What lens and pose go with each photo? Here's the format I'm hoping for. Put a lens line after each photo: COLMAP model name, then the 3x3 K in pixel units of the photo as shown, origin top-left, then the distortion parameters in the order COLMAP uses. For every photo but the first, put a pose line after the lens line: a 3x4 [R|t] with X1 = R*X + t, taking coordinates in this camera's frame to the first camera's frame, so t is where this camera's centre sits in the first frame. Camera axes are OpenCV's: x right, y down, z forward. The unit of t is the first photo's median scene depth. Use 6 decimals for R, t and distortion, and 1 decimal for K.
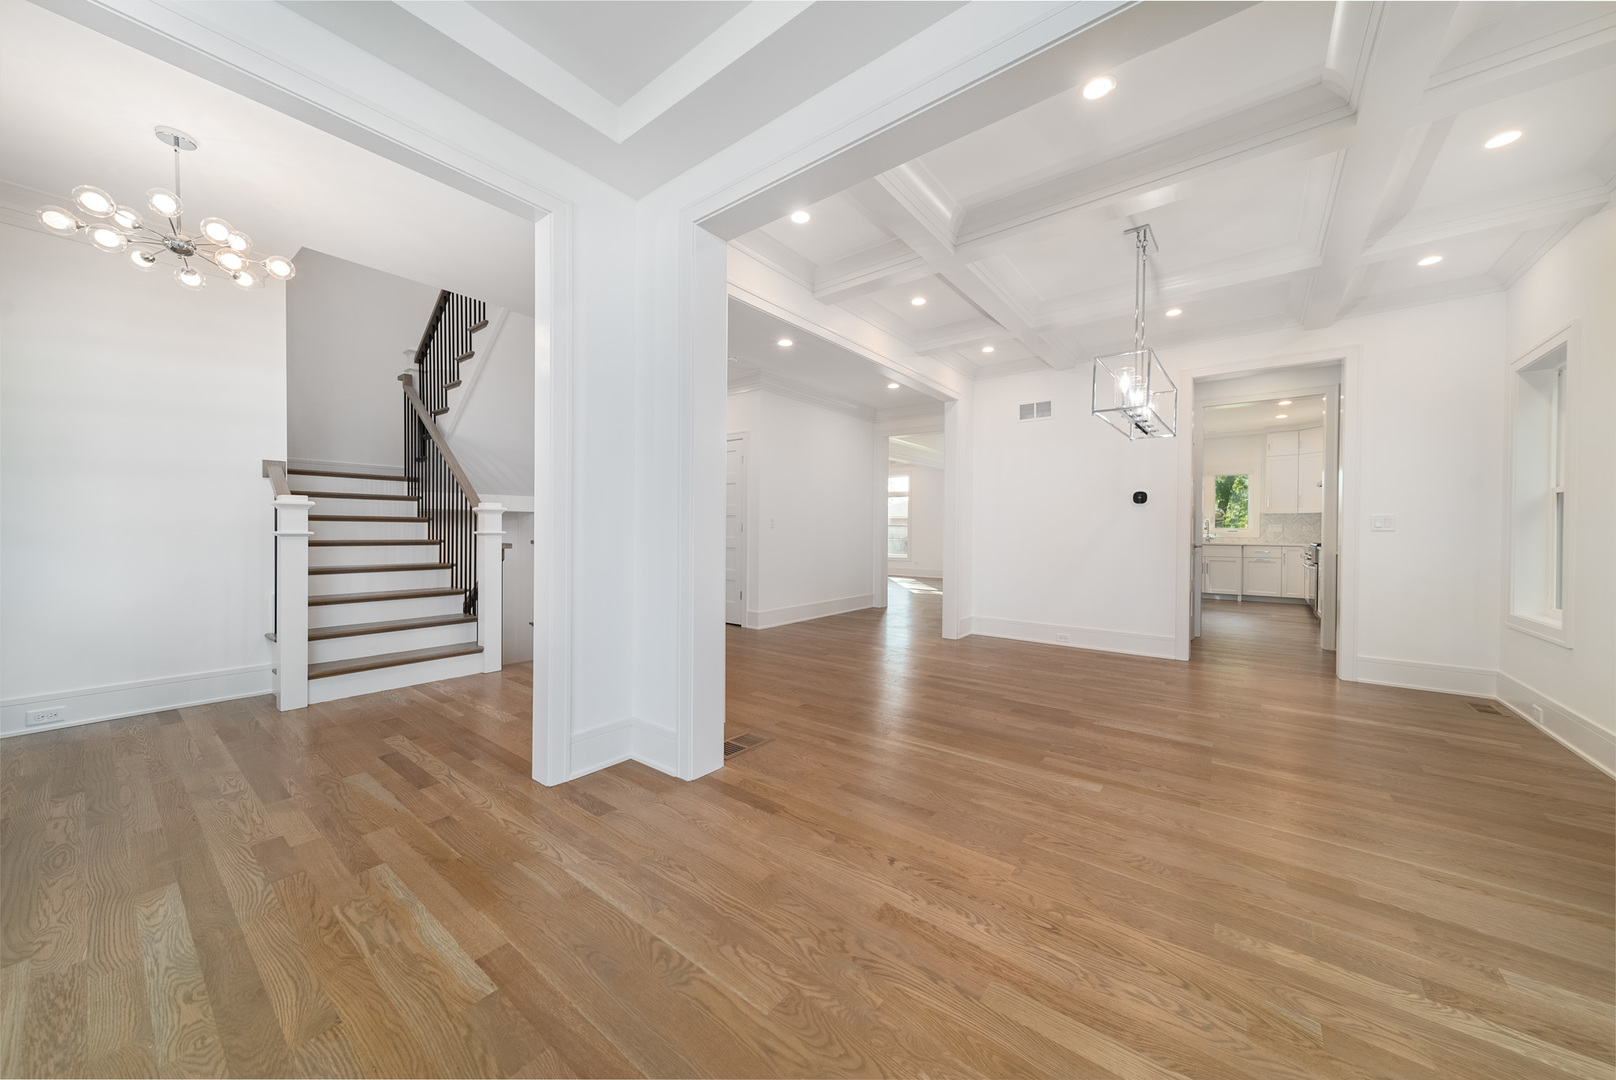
lens RADIAL K [[562.0, 0, 806.5], [0, 562.0, 538.8], [0, 0, 1]] dist [0.002684, 0.000339]
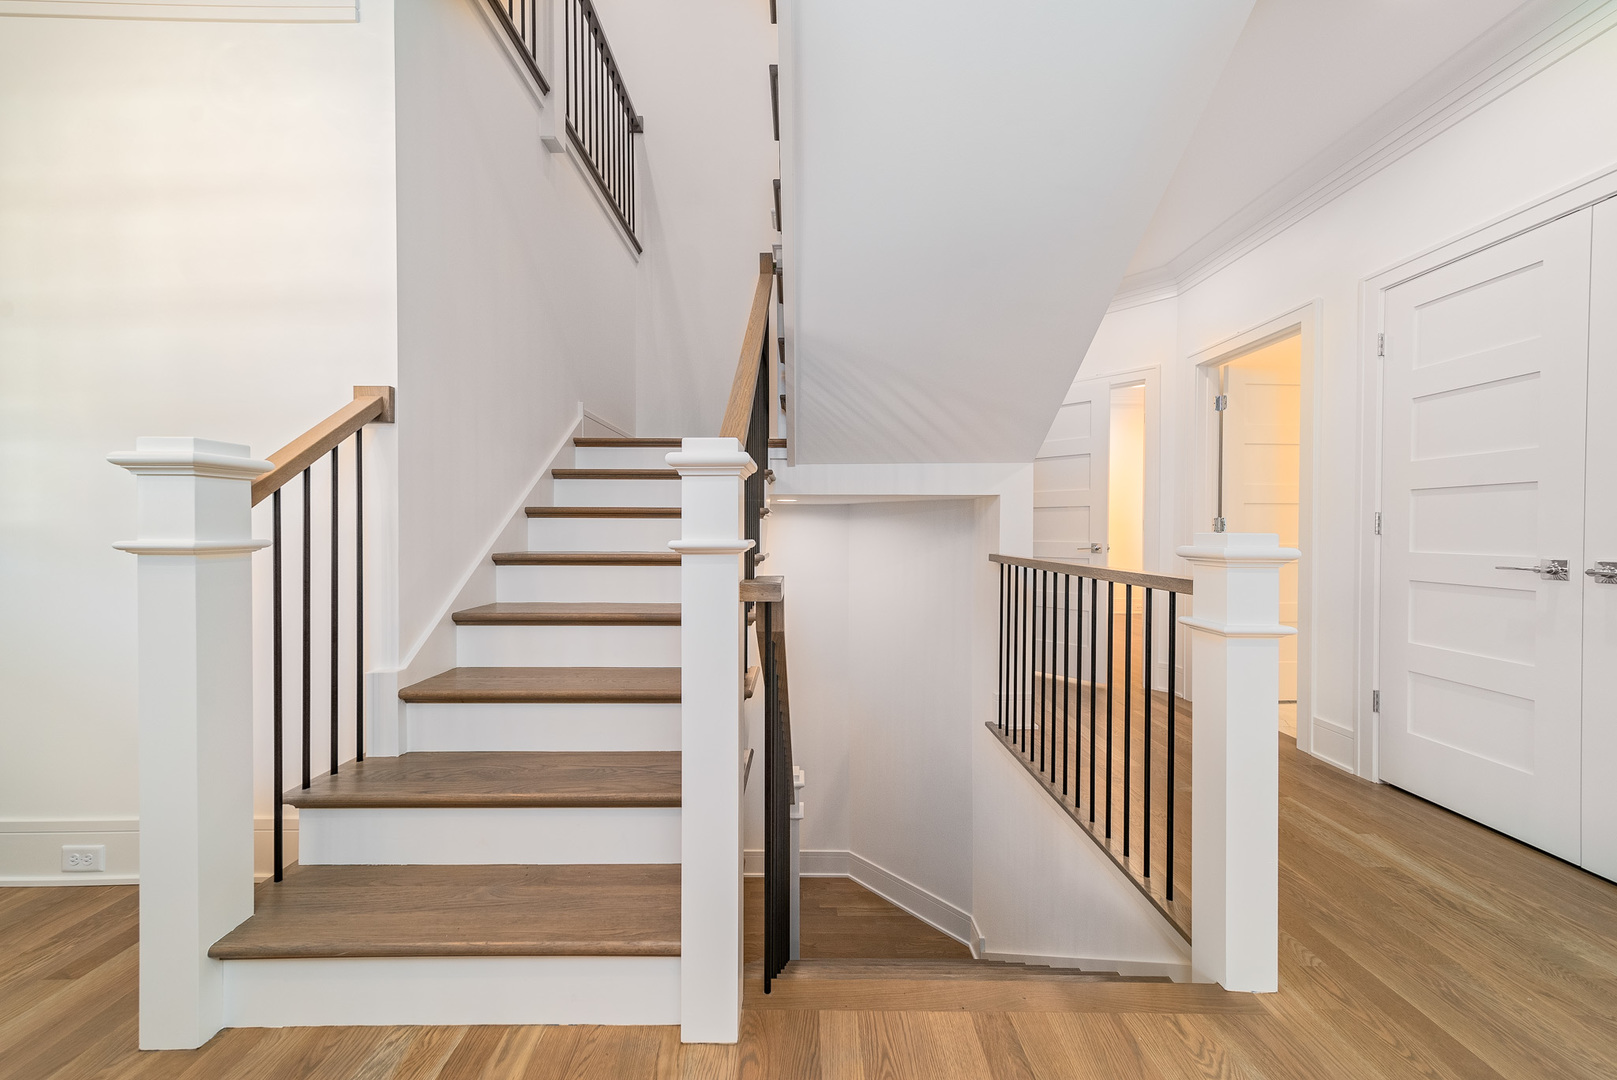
lens RADIAL K [[562.3, 0, 804.8], [0, 562.3, 535.6], [0, 0, 1]] dist [0.002684, 0.000339]
pose [[0.611754, 0.001366, -0.791047, -0.400471], [-0.000767, 0.999999, 0.001133, -0.021633], [0.791048, -0.000086, 0.611754, 1.163331]]
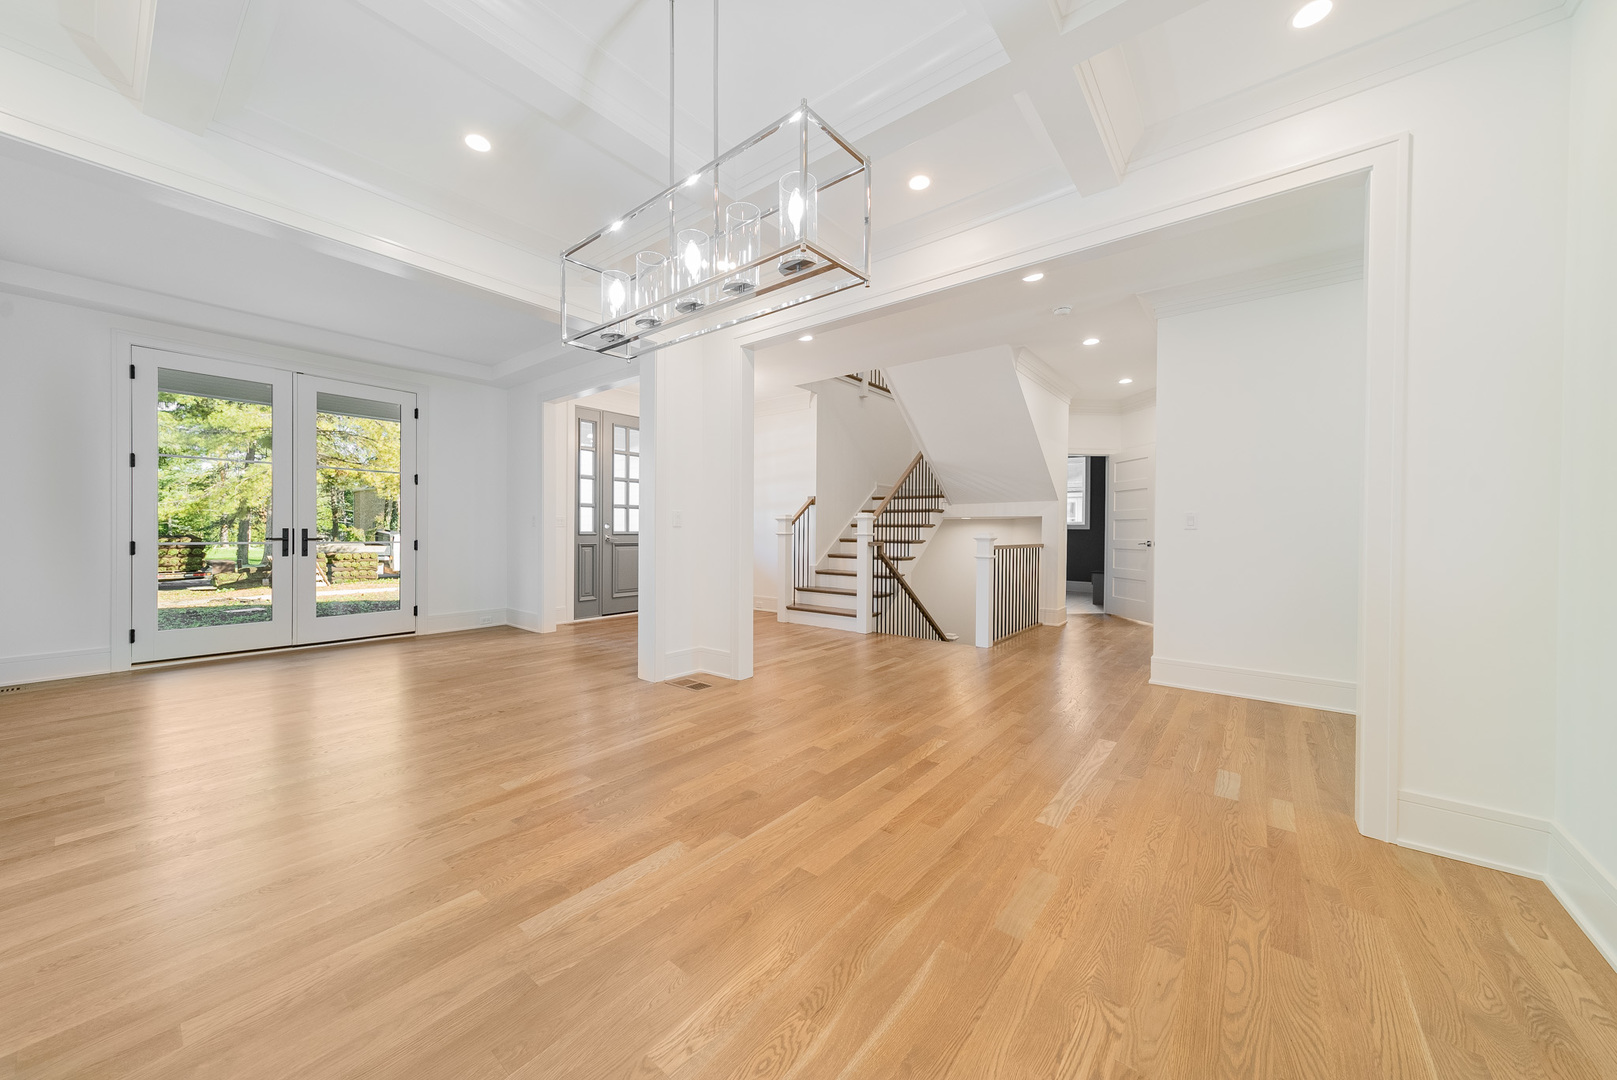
lens RADIAL K [[562.3, 0, 804.2], [0, 562.3, 536.8], [0, 0, 1]] dist [0.002684, 0.000339]
pose [[-0.010611, 0.001942, -0.999942, 1.148420], [-0.013226, 0.999910, 0.002082, -0.007844], [0.999856, 0.013248, -0.010584, 1.164477]]
